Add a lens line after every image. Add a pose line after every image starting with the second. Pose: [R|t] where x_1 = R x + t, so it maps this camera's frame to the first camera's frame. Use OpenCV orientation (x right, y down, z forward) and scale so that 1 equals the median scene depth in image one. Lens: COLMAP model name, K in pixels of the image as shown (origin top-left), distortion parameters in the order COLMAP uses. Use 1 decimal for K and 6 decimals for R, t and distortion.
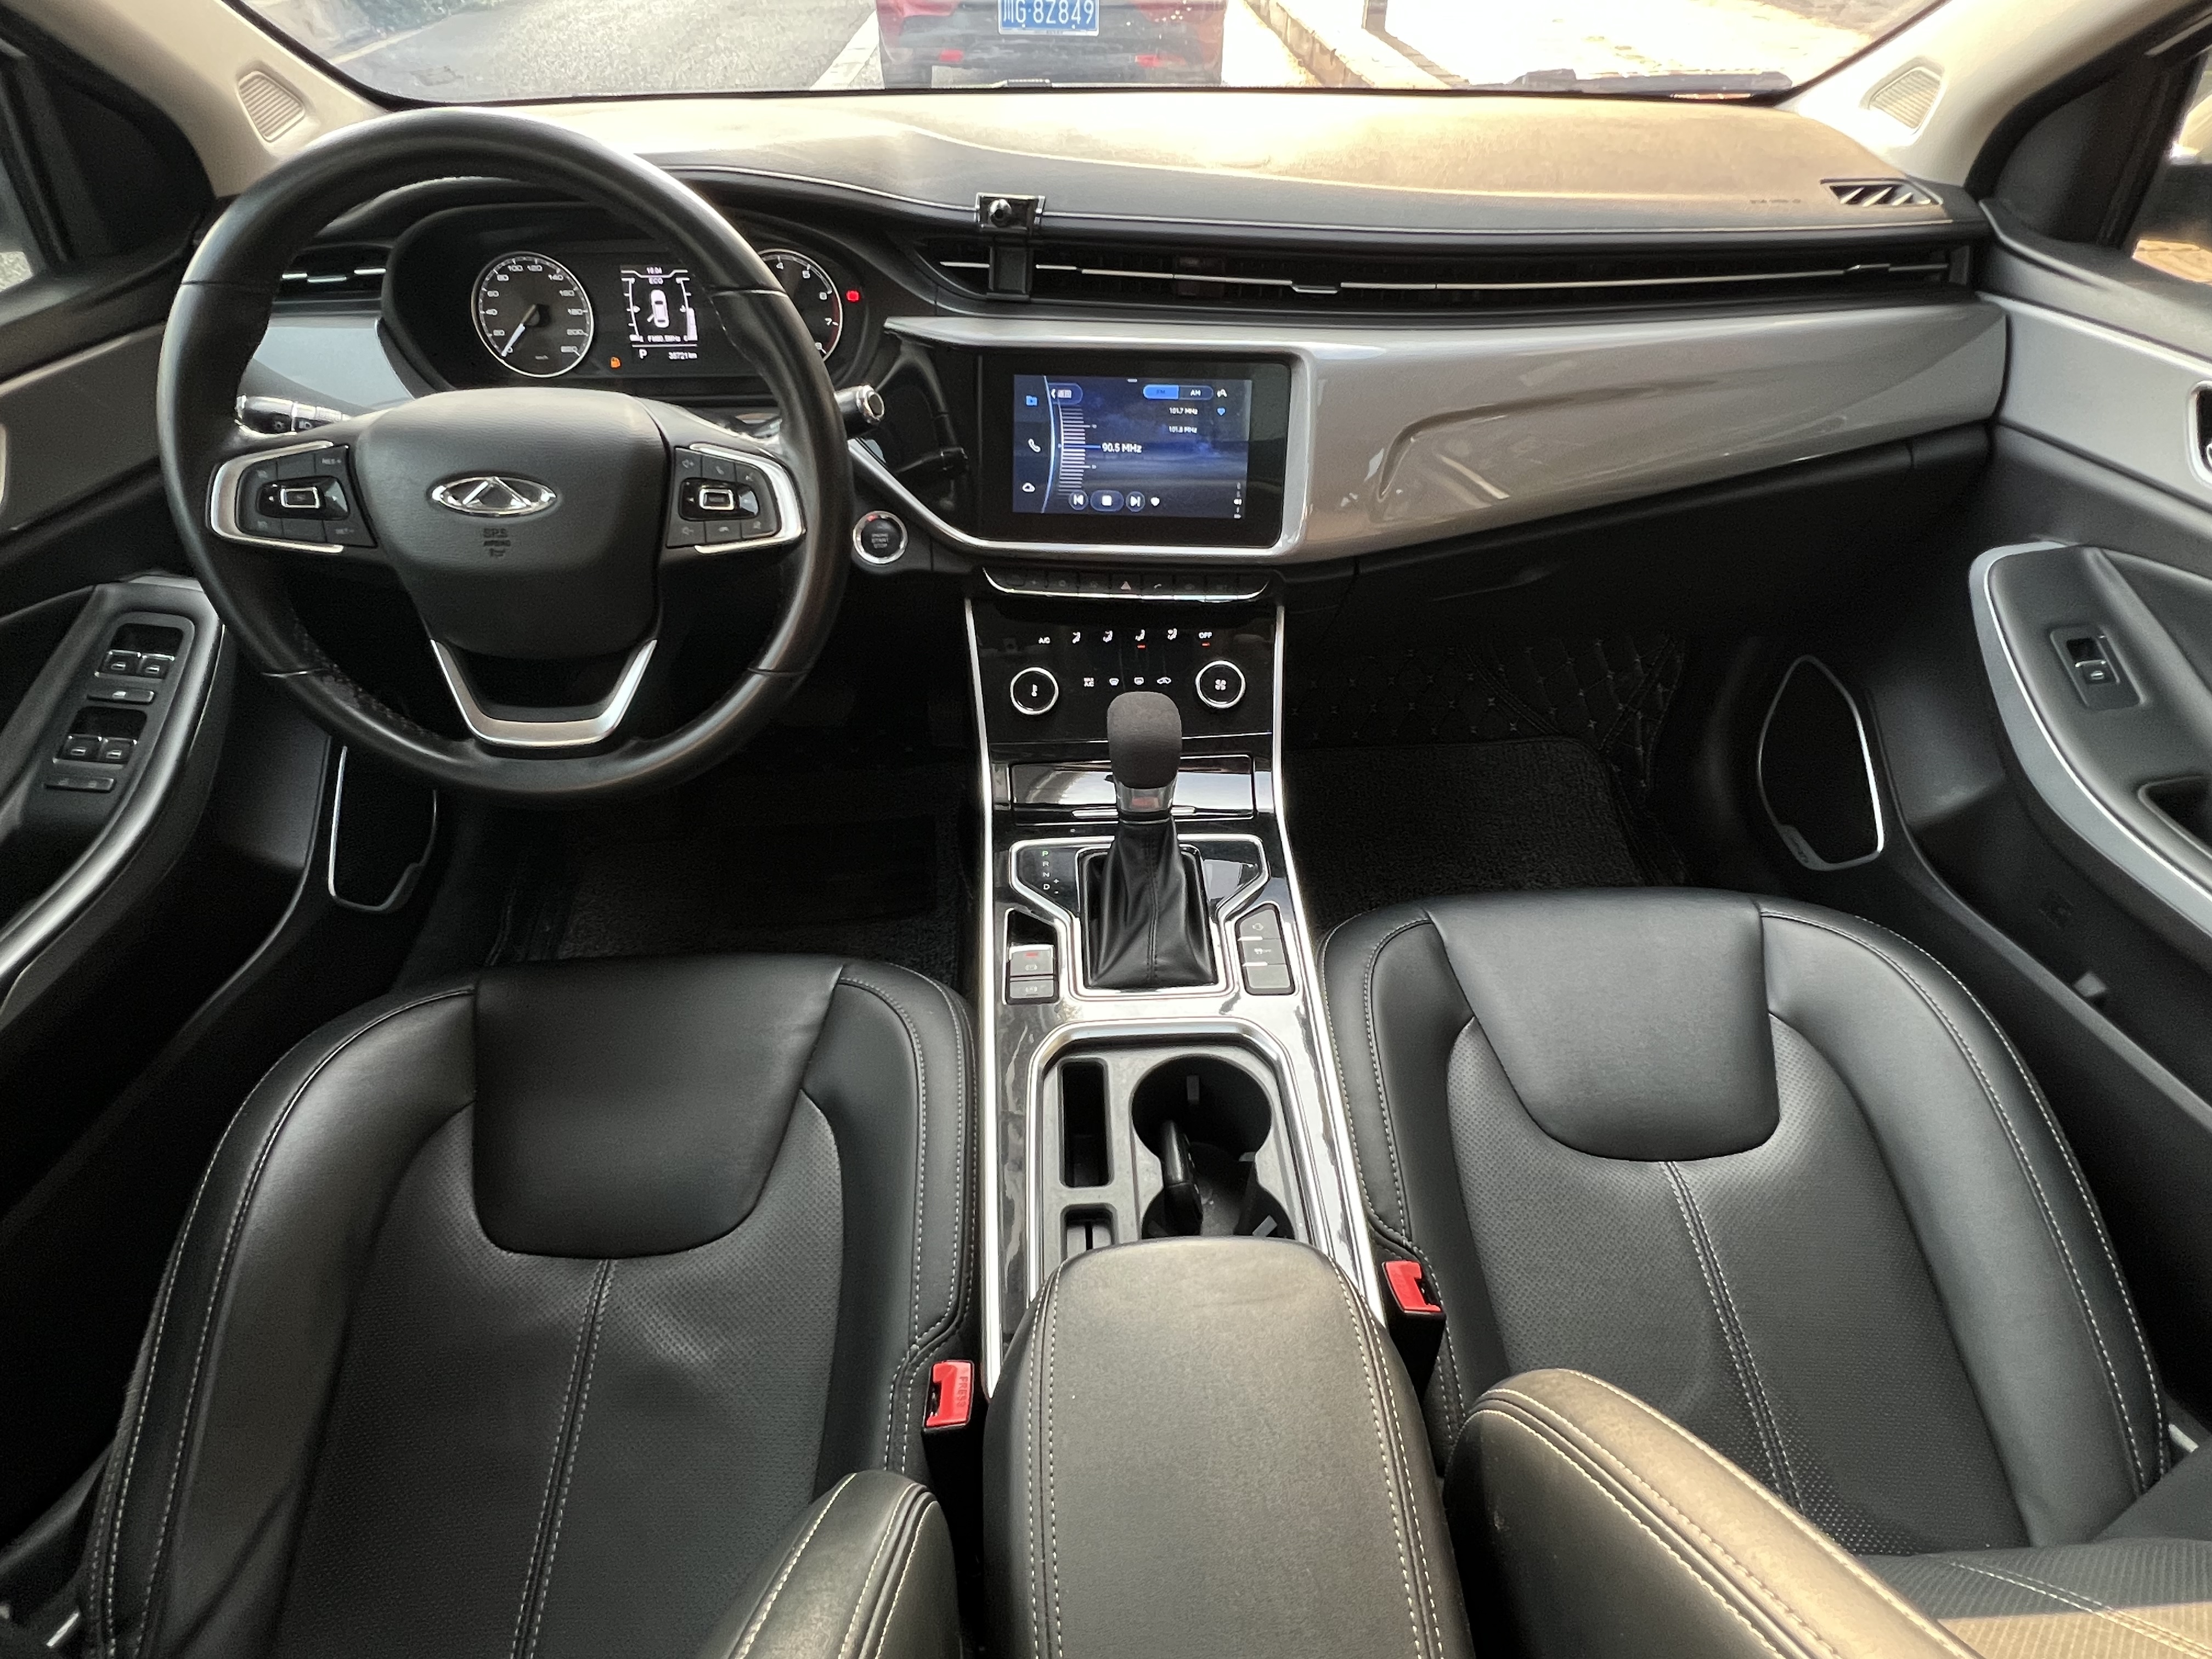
lens RADIAL K [[1179.3, 0, 1098.0], [0, 1179.3, 841.1], [0, 0, 1]] dist [-0.006261, -0.001075]
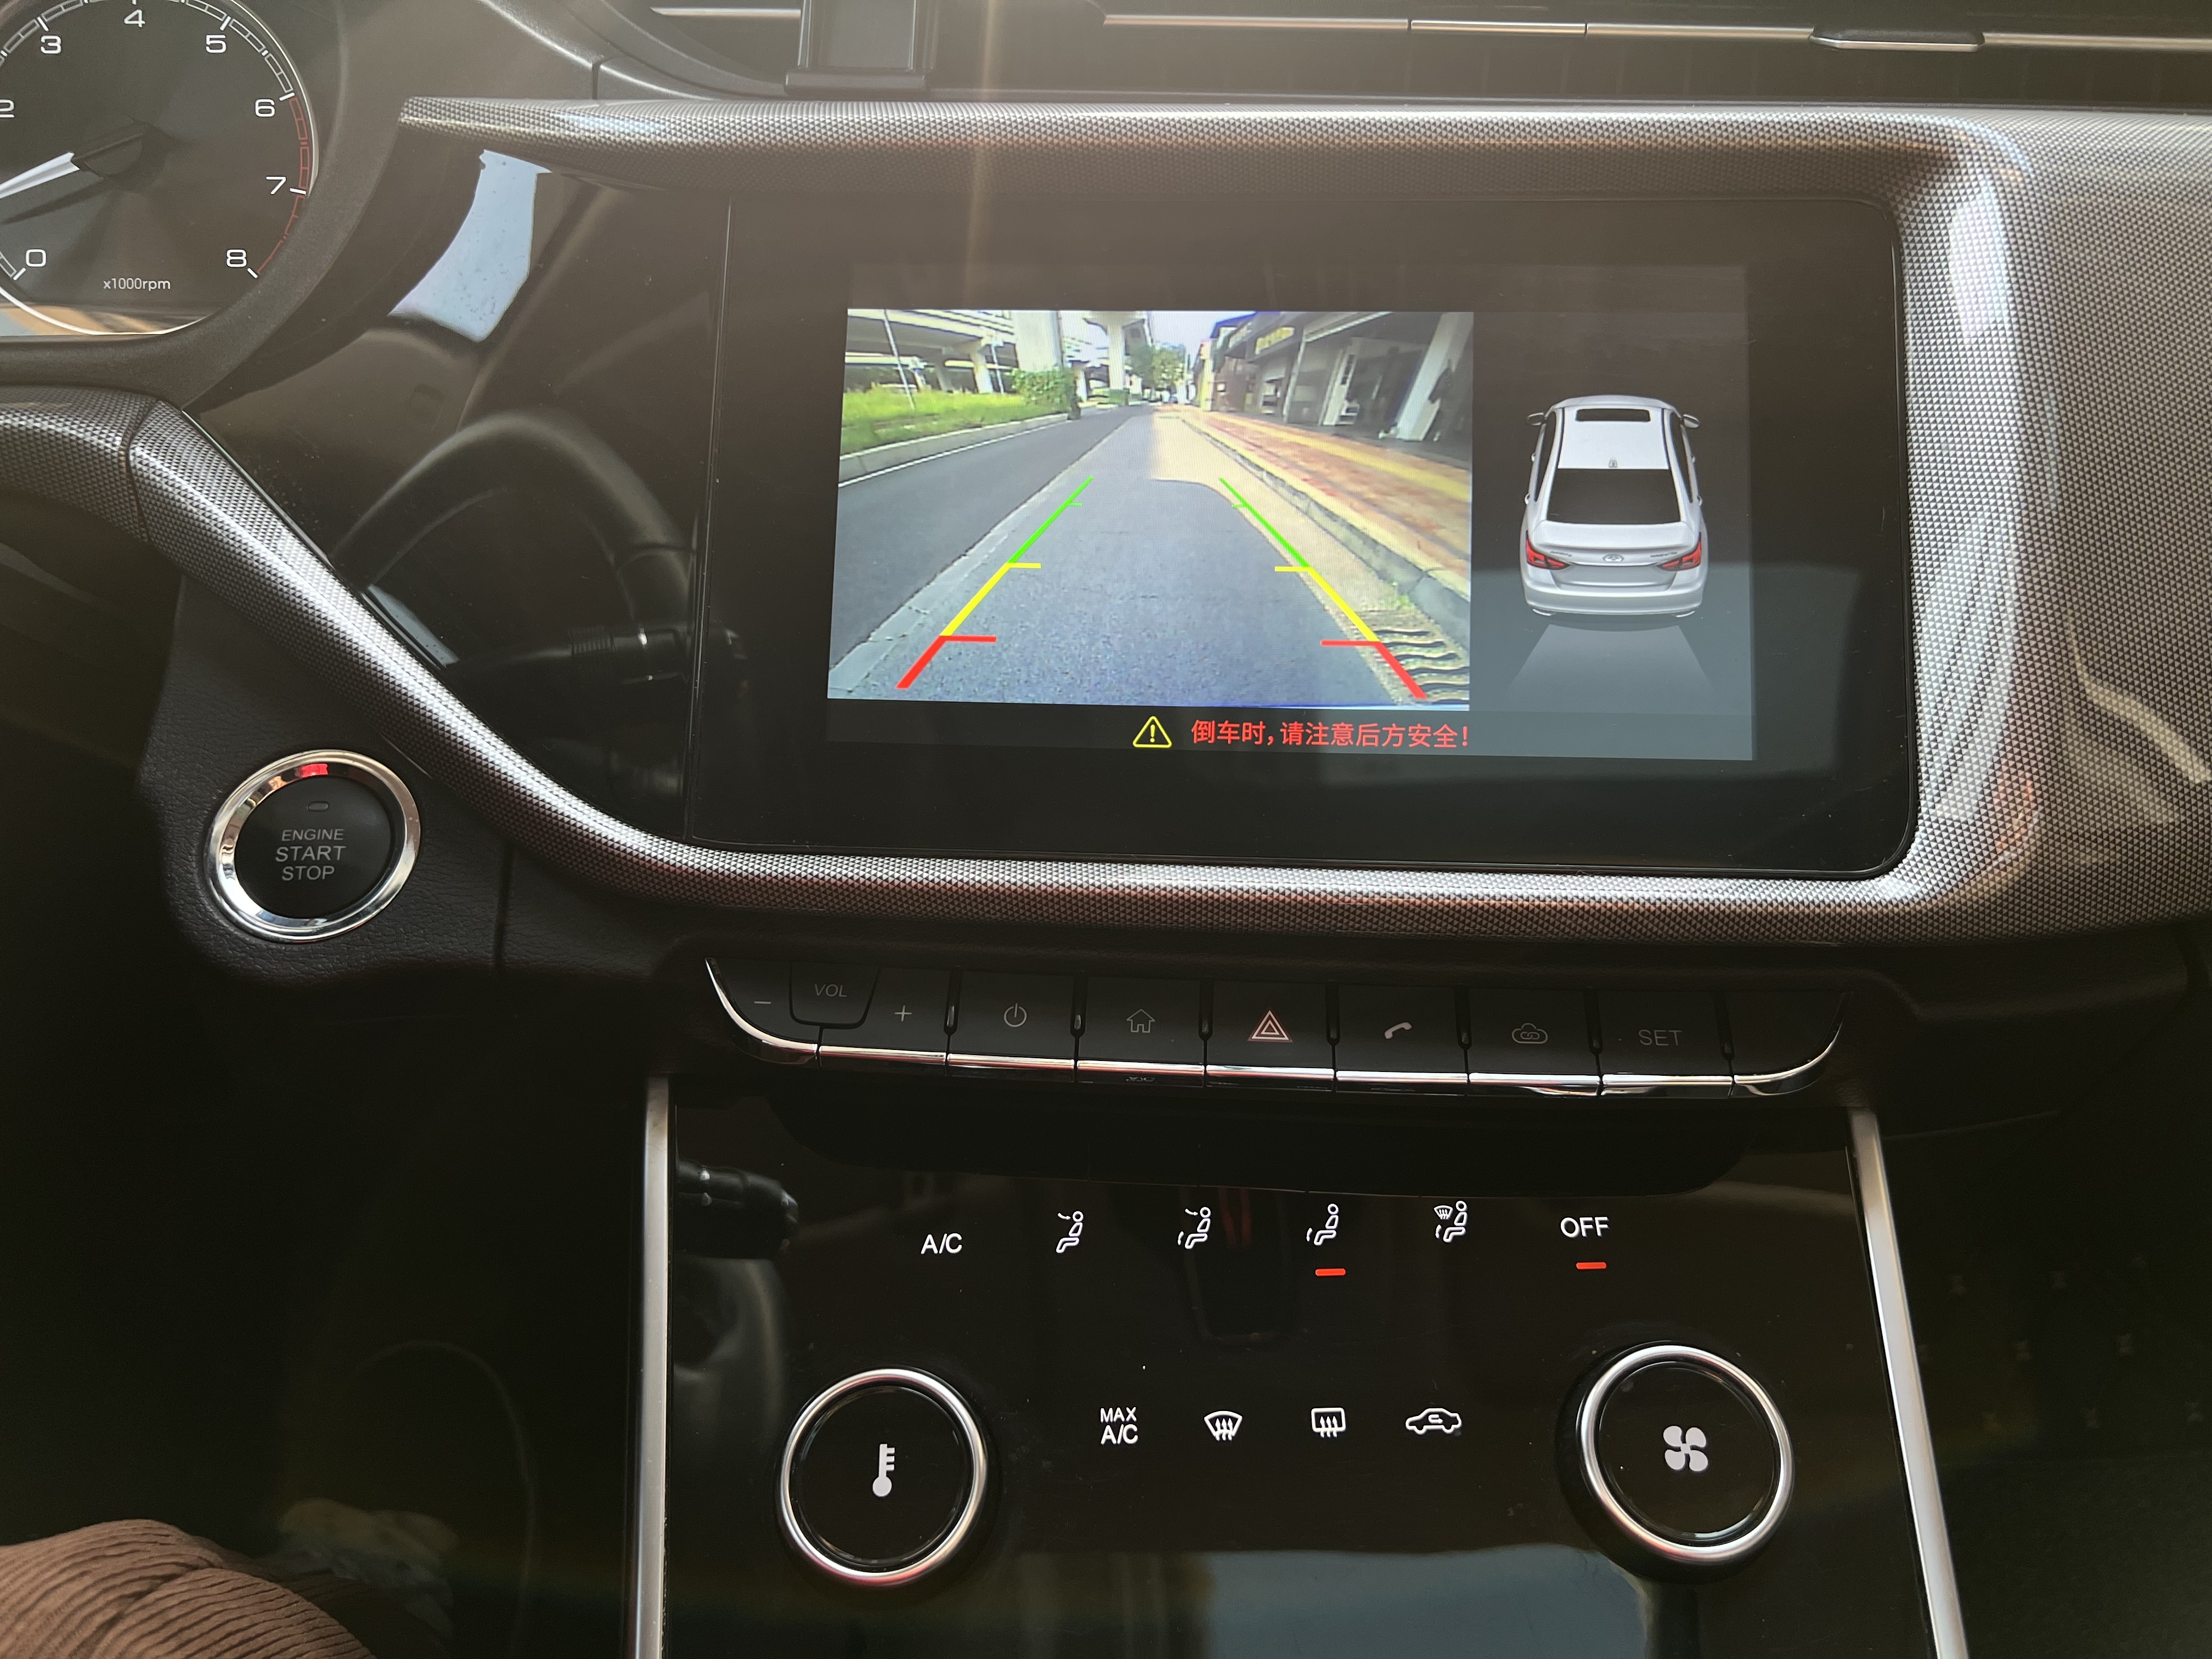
lens RADIAL K [[1690.8, 0, 1099.1], [0, 1690.8, 838.8], [0, 0, 1]] dist [0.047178, -0.043640]
pose [[0.999827, 0.001944, -0.018520, -0.005514], [-0.007928, 0.944339, -0.328878, -0.134833], [0.016849, 0.328967, 0.944191, 0.638948]]
